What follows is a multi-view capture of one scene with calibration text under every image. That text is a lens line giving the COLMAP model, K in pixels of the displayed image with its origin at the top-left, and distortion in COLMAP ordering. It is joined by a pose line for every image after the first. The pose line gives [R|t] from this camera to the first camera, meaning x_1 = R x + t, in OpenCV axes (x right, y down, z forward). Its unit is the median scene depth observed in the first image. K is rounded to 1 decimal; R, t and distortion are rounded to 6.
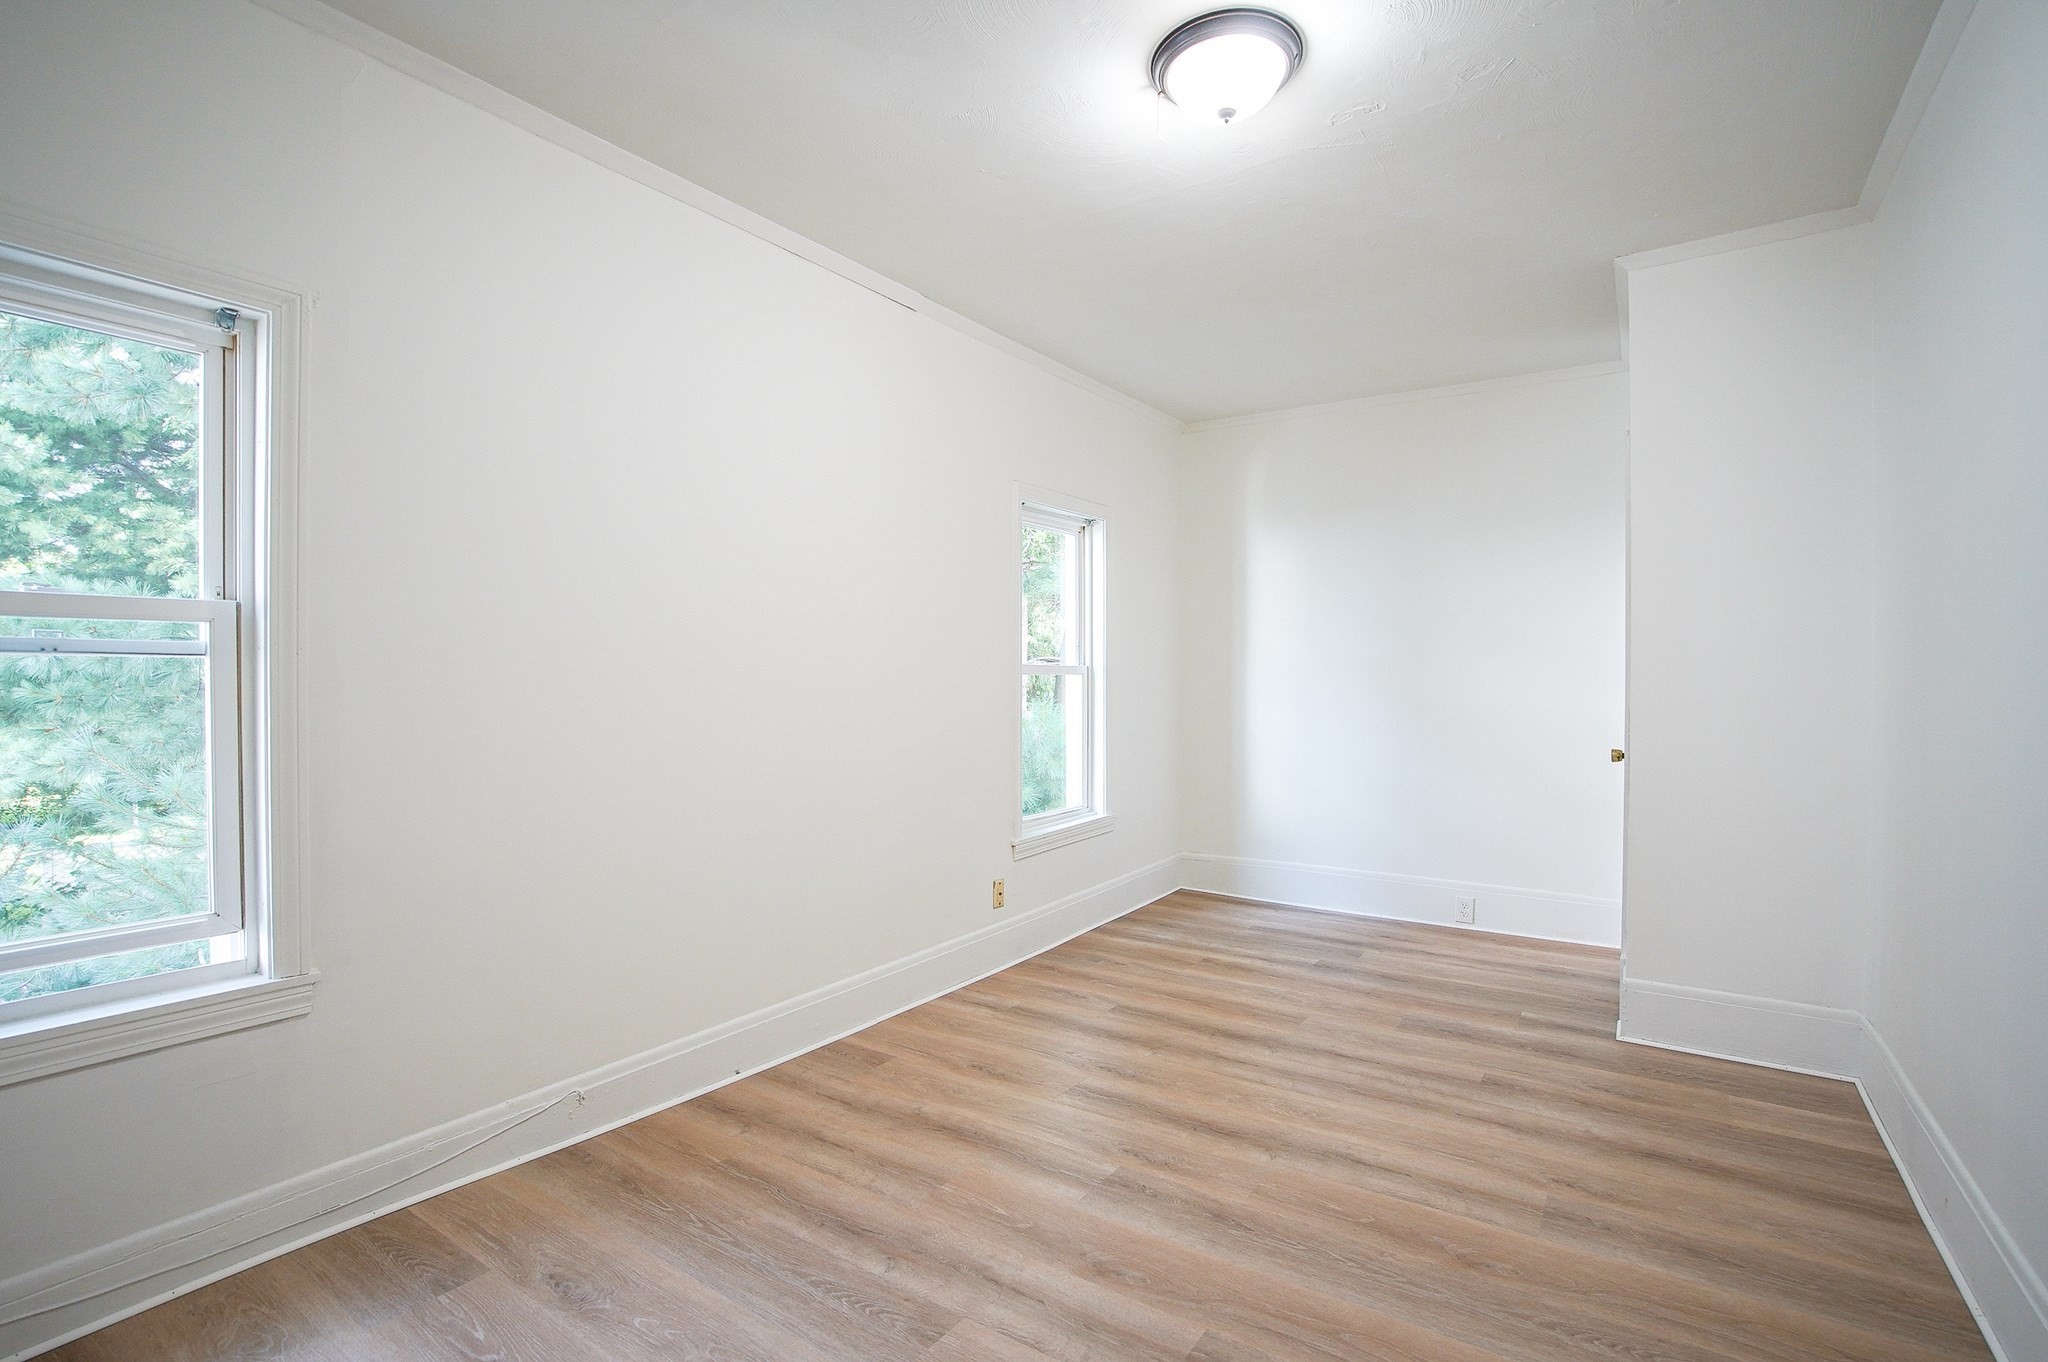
lens RADIAL K [[936.3, 0, 1035.7], [0, 936.3, 686.4], [0, 0, 1]] dist [-0.001649, -0.000203]
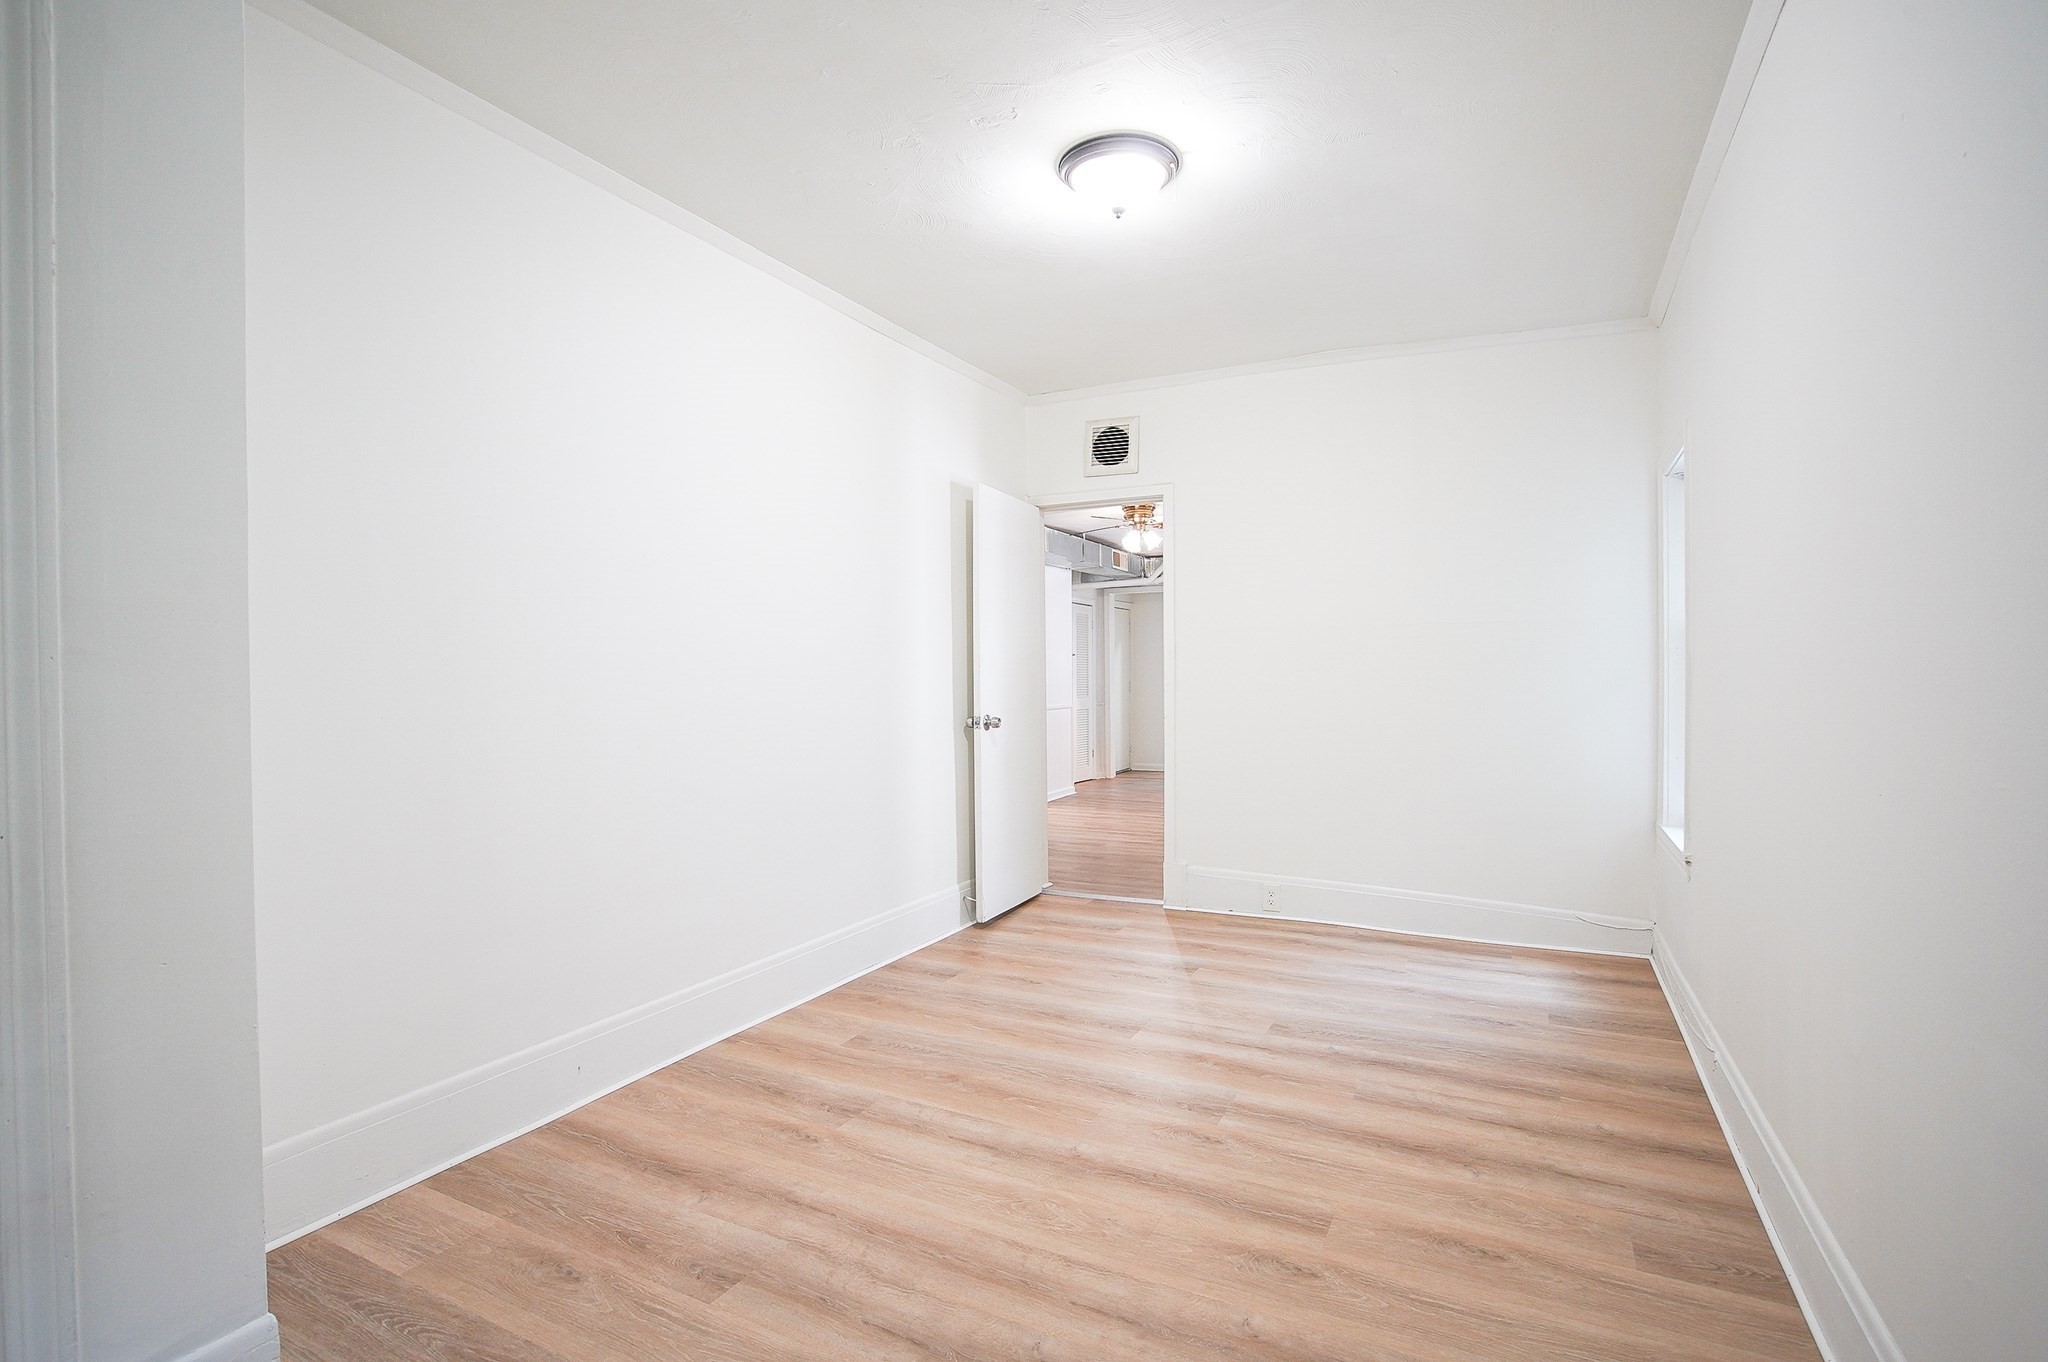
lens RADIAL K [[936.3, 0, 1035.7], [0, 936.3, 686.4], [0, 0, 1]] dist [-0.001649, -0.000203]
pose [[-0.993465, 0.001443, -0.114129, 0.413685], [-0.000195, 0.999897, 0.014346, -0.004162], [0.114138, 0.014275, -0.993362, 2.012028]]
